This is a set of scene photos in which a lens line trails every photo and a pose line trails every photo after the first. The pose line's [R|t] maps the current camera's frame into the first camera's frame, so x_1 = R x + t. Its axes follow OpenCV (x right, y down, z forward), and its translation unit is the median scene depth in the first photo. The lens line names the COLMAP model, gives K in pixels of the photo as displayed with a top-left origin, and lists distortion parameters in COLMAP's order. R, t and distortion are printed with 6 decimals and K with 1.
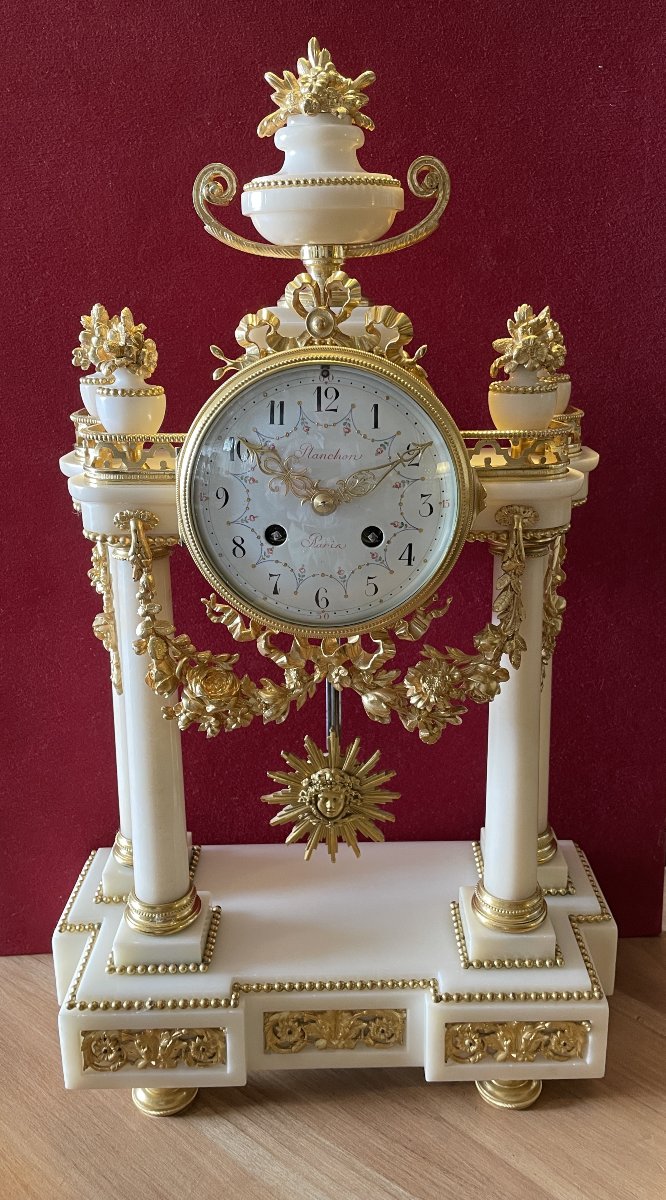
lens RADIAL K [[1243.5, 0, 362.2], [0, 1243.5, 585.2], [0, 0, 1]] dist [0.061050, -0.109459]
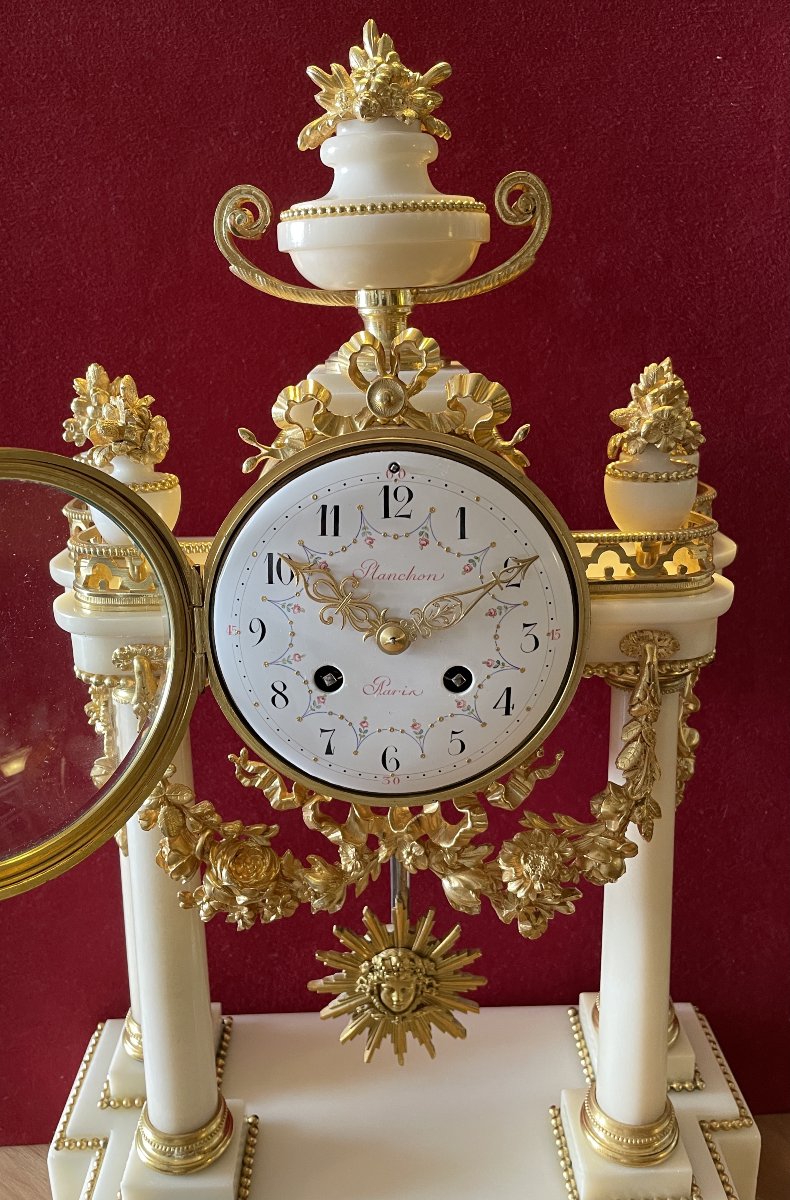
lens RADIAL K [[1176.7, 0, 379.7], [0, 1176.7, 535.2], [0, 0, 1]] dist [0.053175, -0.102597]
pose [[0.999907, -0.012291, -0.005917, -0.029502], [0.012131, 0.999577, -0.026427, -0.094716], [0.006239, 0.026353, 0.999633, 0.260910]]
